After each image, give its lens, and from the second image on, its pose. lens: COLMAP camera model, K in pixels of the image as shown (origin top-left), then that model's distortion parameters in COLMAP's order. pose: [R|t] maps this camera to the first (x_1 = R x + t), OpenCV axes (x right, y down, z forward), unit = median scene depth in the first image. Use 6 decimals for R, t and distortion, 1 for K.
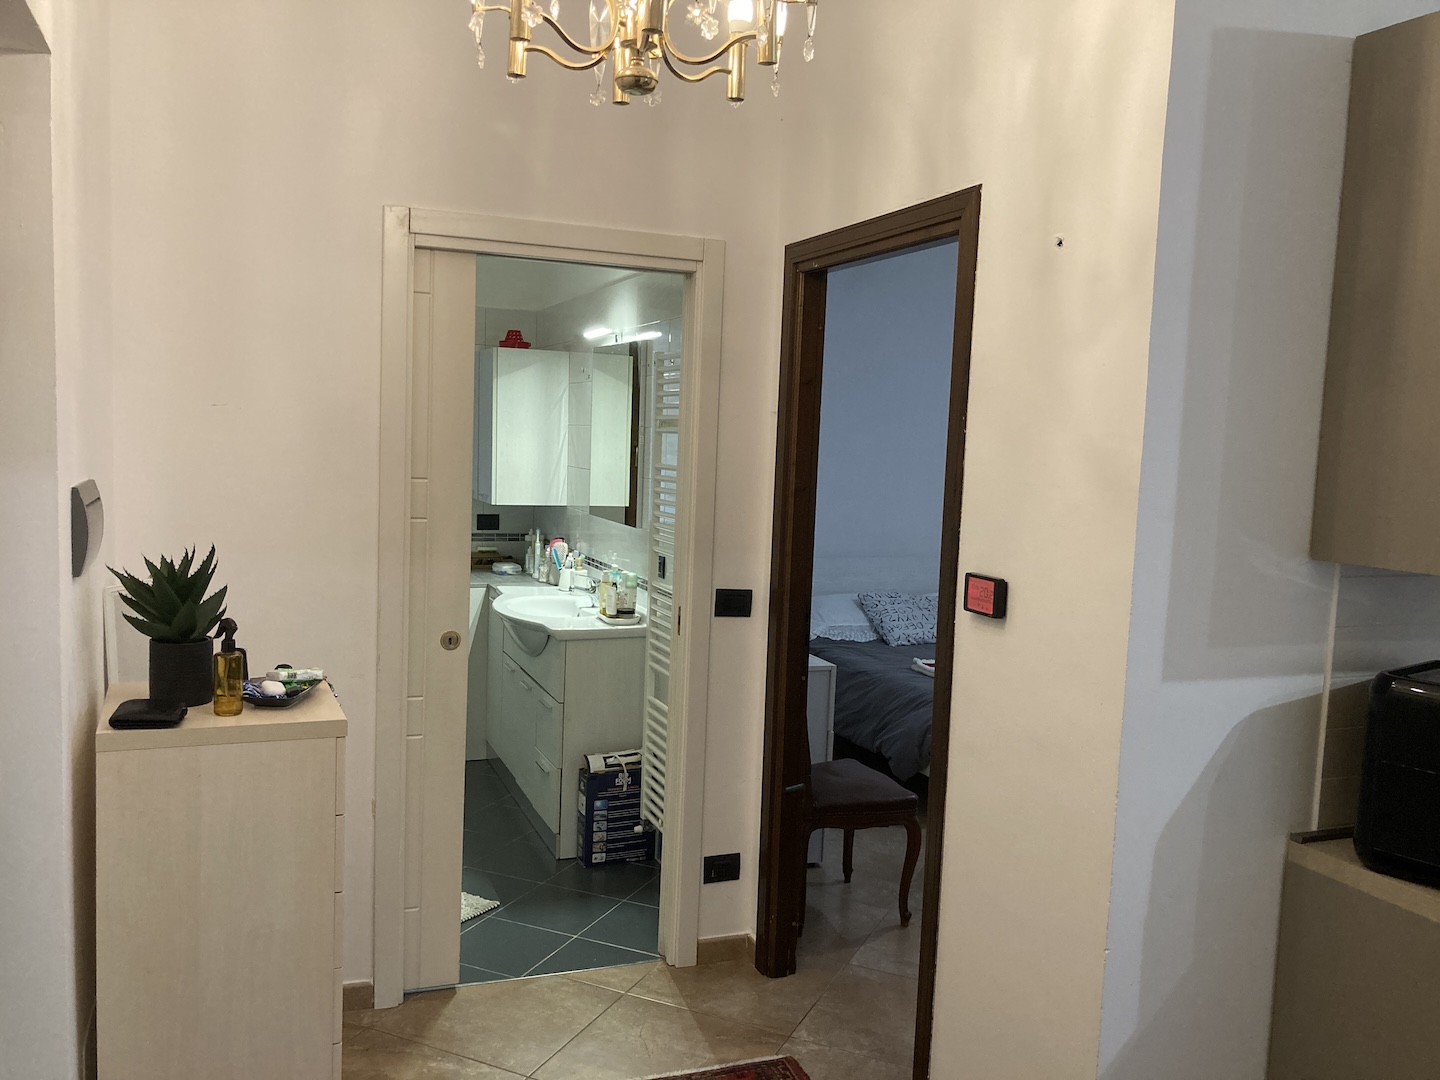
lens RADIAL K [[1159.4, 0, 720.5], [0, 1159.4, 541.7], [0, 0, 1]] dist [0.010864, -0.020863]
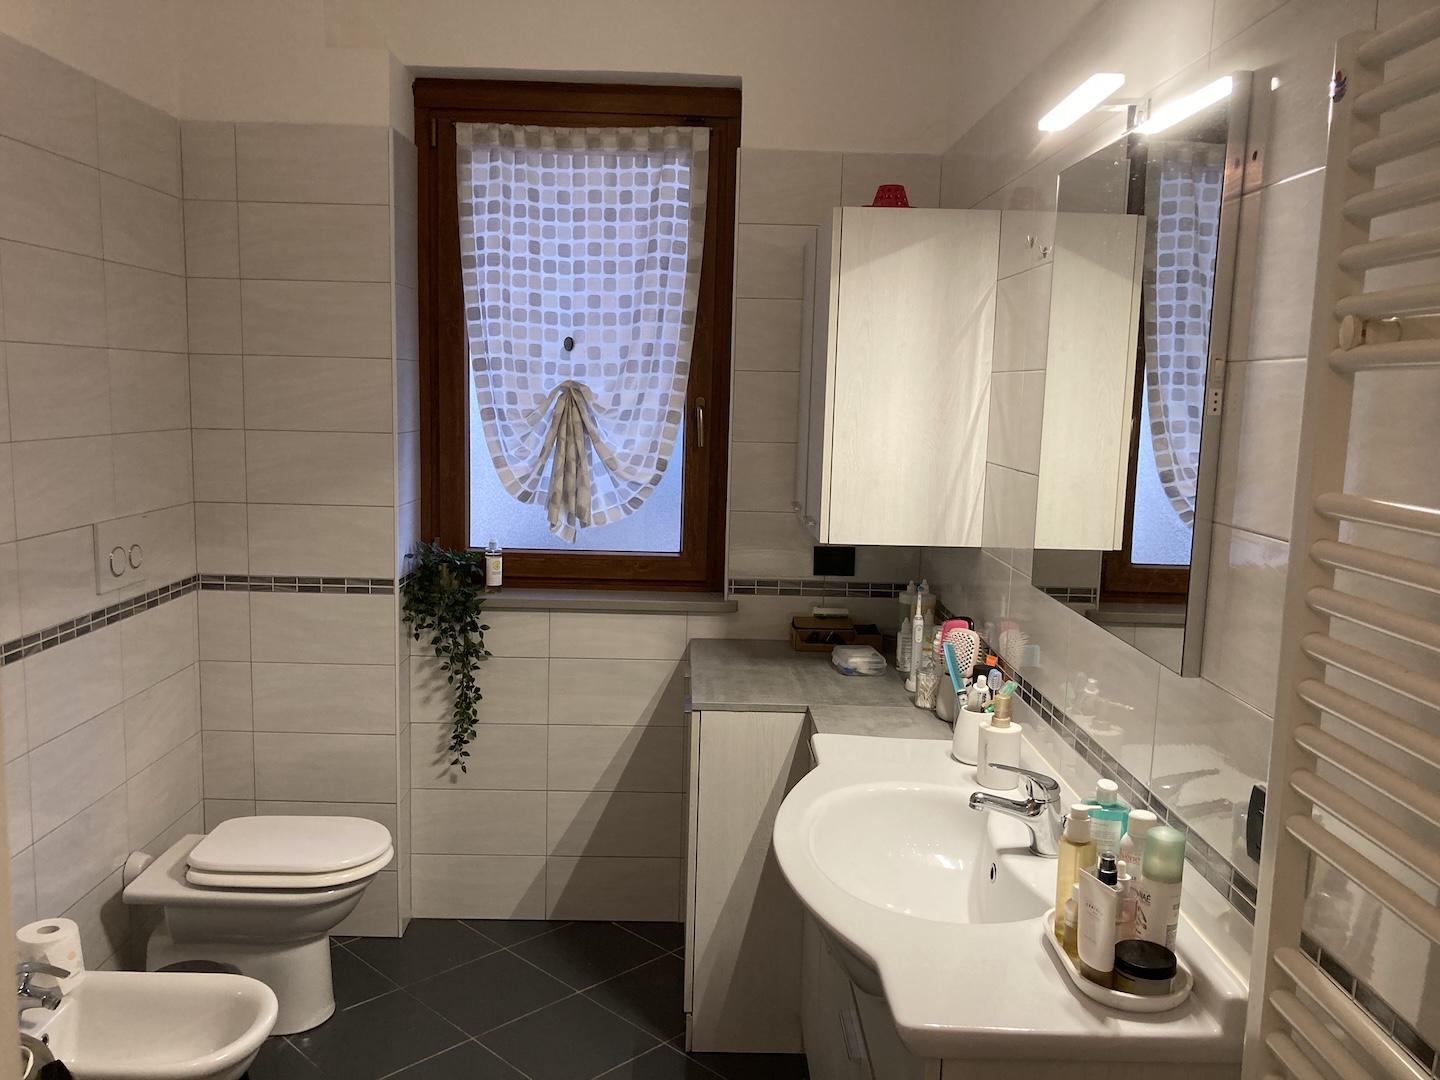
lens RADIAL K [[1159.4, 0, 718.1], [0, 1159.4, 544.7], [0, 0, 1]] dist [0.010864, -0.020863]
pose [[0.930997, 0.038500, -0.362990, -0.062558], [-0.027680, 0.999005, 0.034965, -0.045376], [0.363975, -0.022505, 0.931137, 0.532438]]
